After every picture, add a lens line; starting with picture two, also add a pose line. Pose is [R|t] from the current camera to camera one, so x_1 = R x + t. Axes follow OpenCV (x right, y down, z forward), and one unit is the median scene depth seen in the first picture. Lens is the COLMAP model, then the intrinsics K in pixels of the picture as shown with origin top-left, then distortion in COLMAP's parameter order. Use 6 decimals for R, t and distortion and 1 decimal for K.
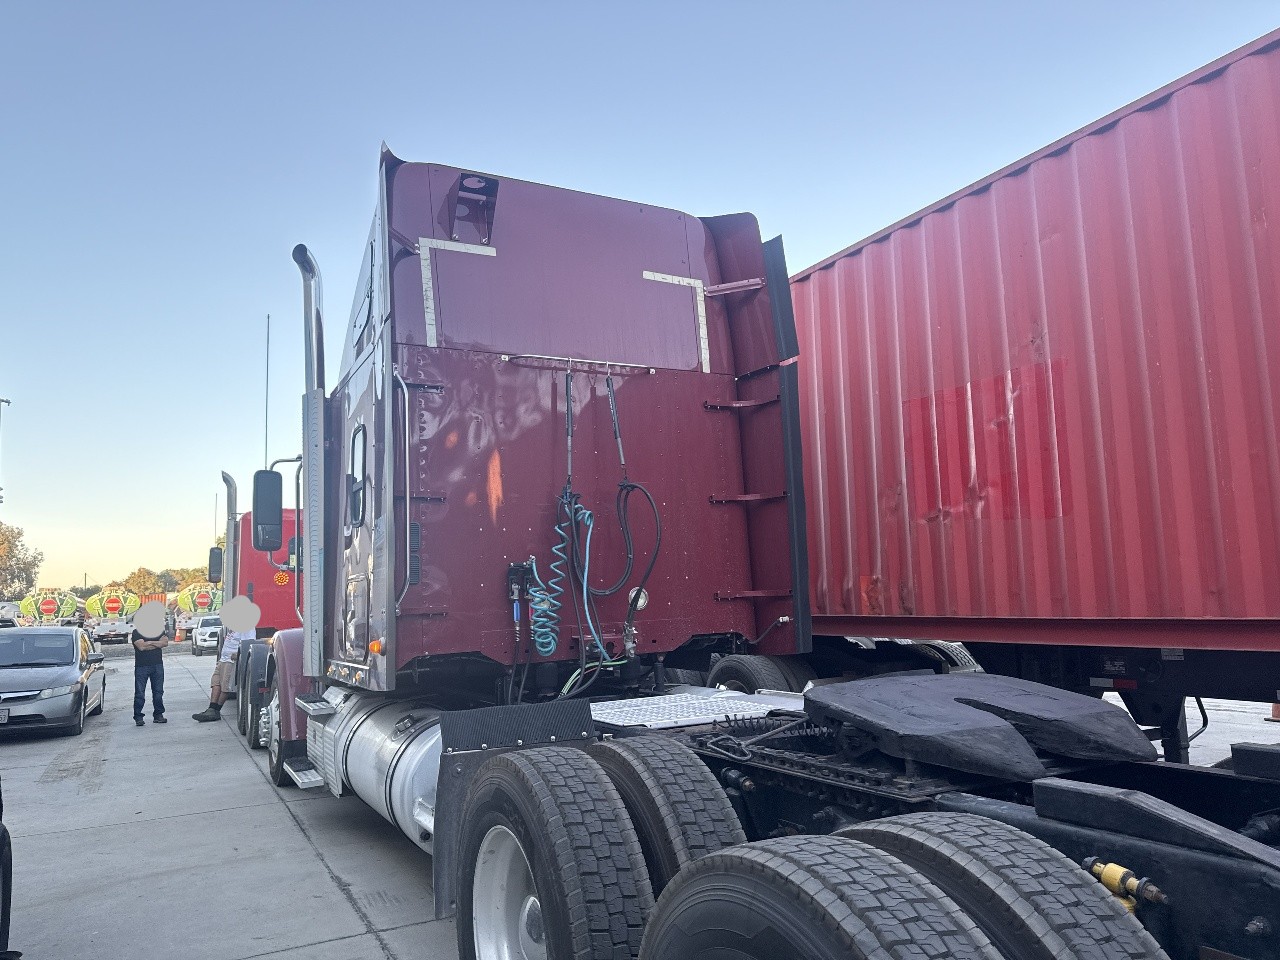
lens RADIAL K [[906.2, 0, 640.0], [0, 906.2, 480.0], [0, 0, 1]] dist [0.134153, -0.252852]
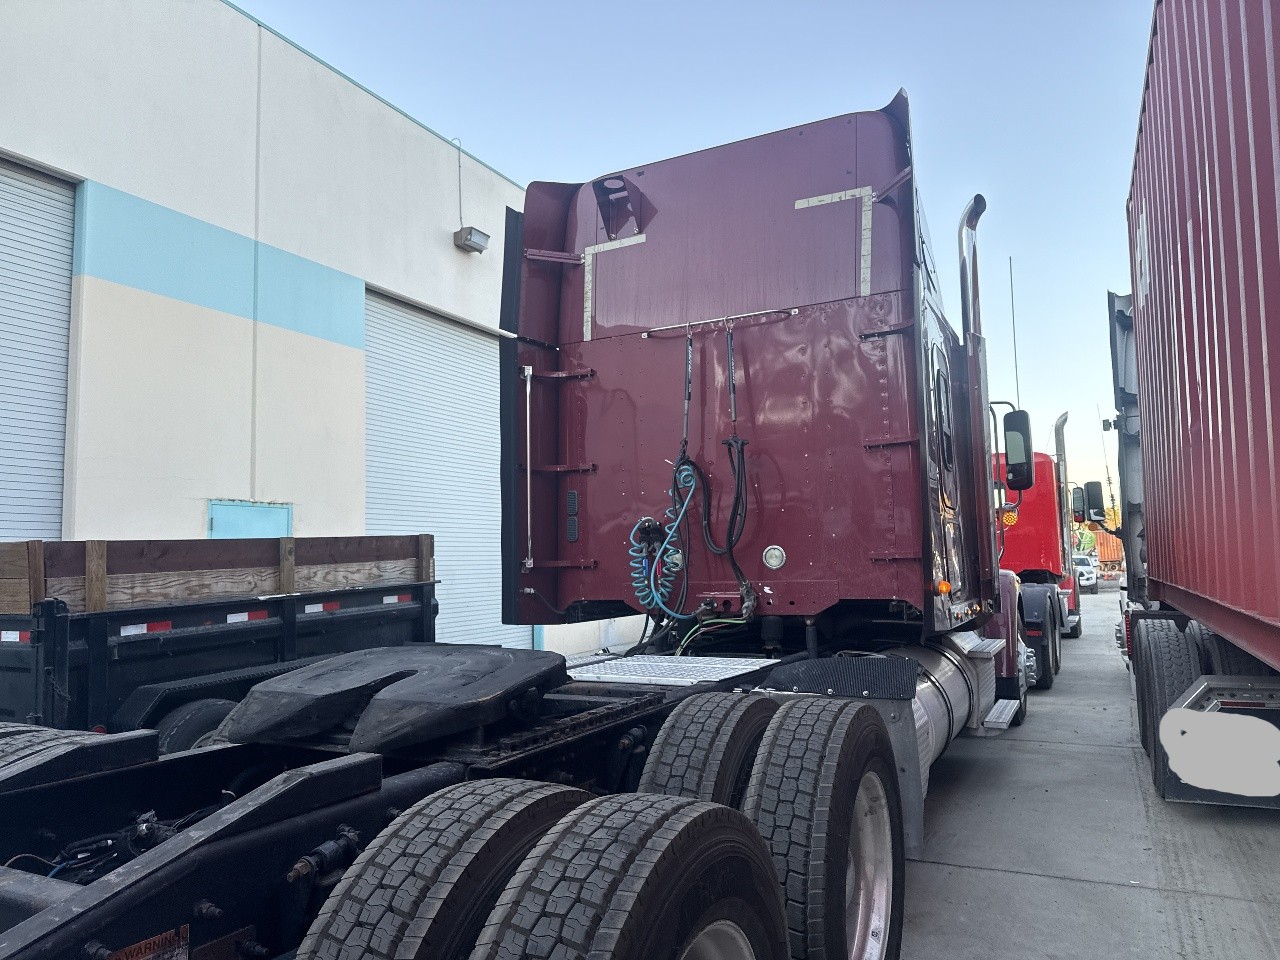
lens RADIAL K [[906.2, 0, 640.0], [0, 906.2, 480.0], [0, 0, 1]] dist [0.134153, -0.252852]
pose [[0.569955, -0.048774, -0.820227, 0.650786], [0.103771, 0.994517, 0.012969, 0.020627], [0.815097, -0.092508, 0.571891, 0.317820]]
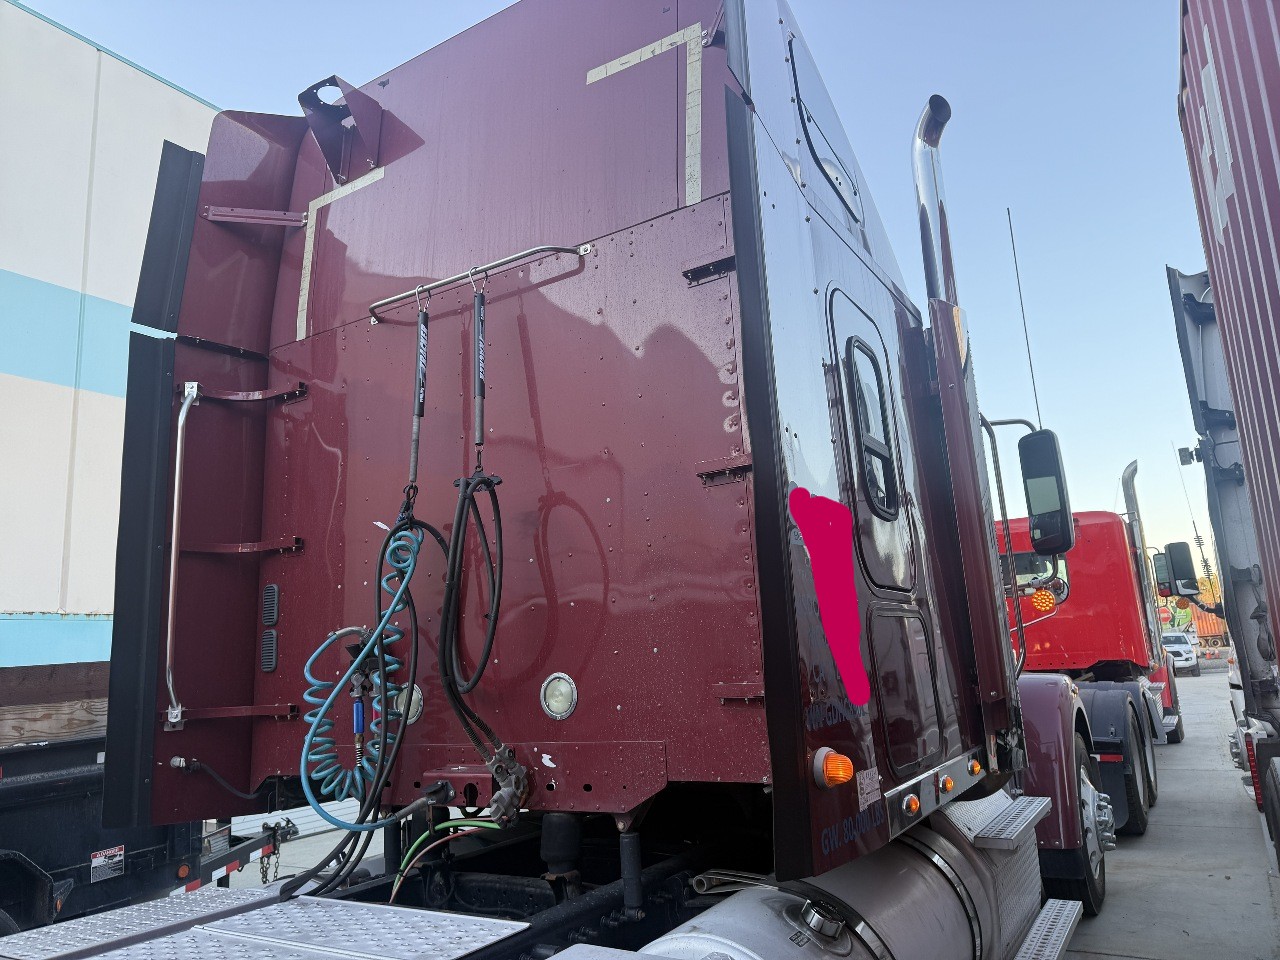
lens RADIAL K [[914.0, 0, 624.2], [0, 914.0, 470.6], [0, 0, 1]] dist [0.028129, -0.036483]
pose [[0.492992, -0.163104, -0.854609, 0.433834], [0.145110, 0.983926, -0.104076, 0.059877], [0.857847, -0.072704, 0.508736, 0.721039]]
